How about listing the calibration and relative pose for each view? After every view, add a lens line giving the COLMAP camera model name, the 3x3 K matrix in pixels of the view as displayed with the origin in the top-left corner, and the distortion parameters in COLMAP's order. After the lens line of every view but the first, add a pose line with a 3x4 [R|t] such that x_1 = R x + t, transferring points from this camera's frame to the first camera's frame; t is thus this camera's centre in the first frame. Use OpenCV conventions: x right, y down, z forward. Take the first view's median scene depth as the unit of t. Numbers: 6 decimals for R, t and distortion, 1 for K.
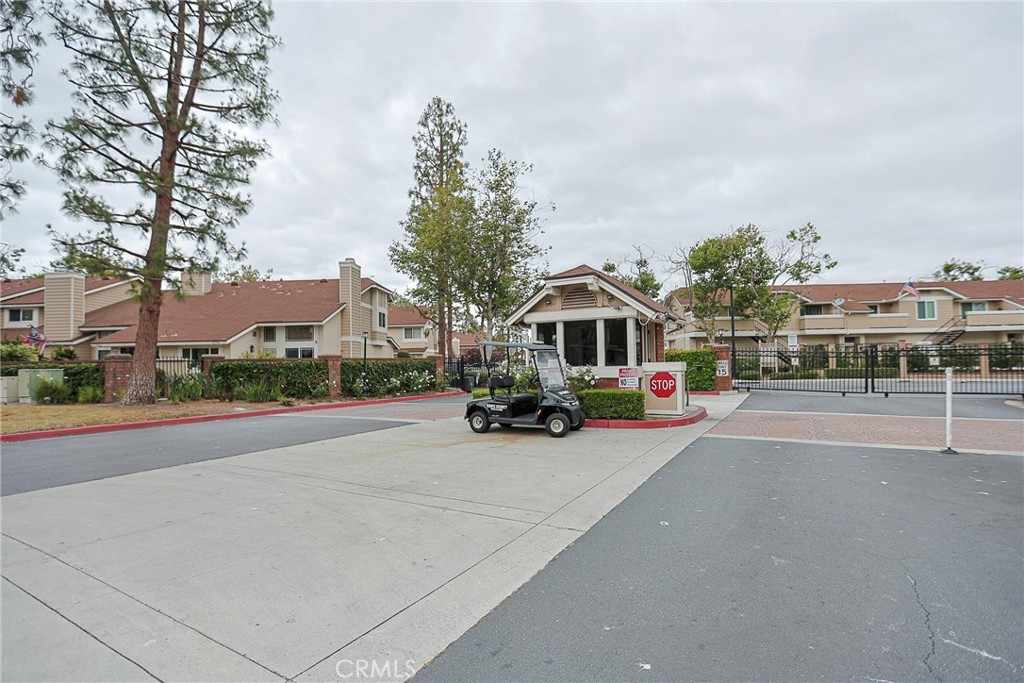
lens RADIAL K [[498.0, 0, 513.7], [0, 498.0, 337.7], [0, 0, 1]] dist [-0.058998, 0.023045]
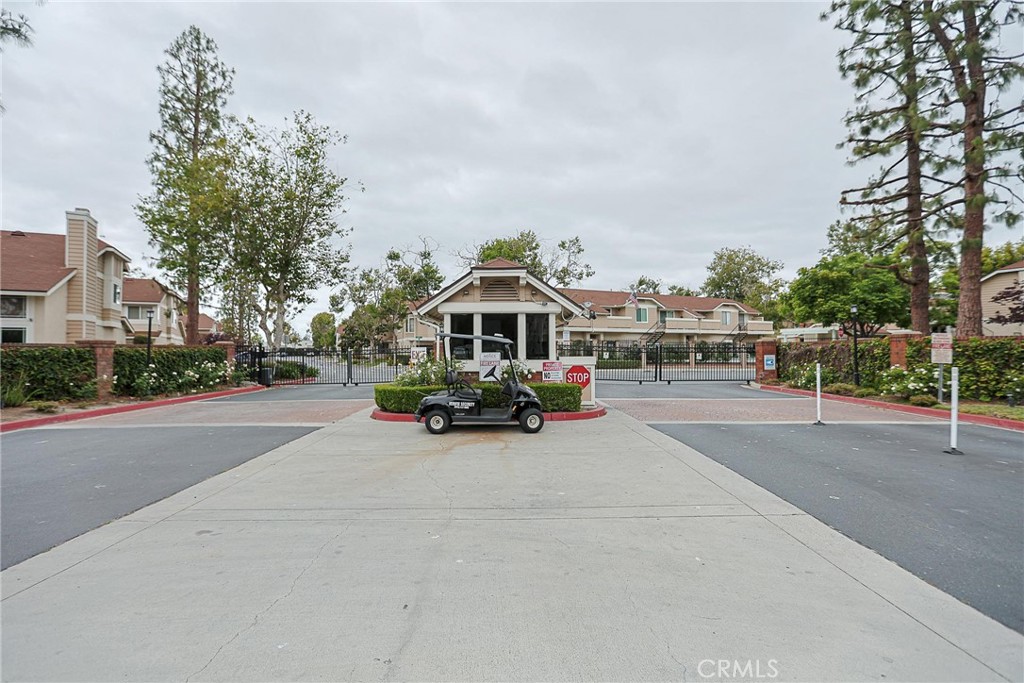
lens RADIAL K [[495.1, 0, 511.9], [0, 495.1, 331.7], [0, 0, 1]] dist [-0.056681, 0.023594]
pose [[0.864062, 0.031970, 0.502368, -0.227875], [-0.036568, 0.999331, -0.000700, 0.001130], [-0.502055, -0.017766, 0.864653, 0.090393]]
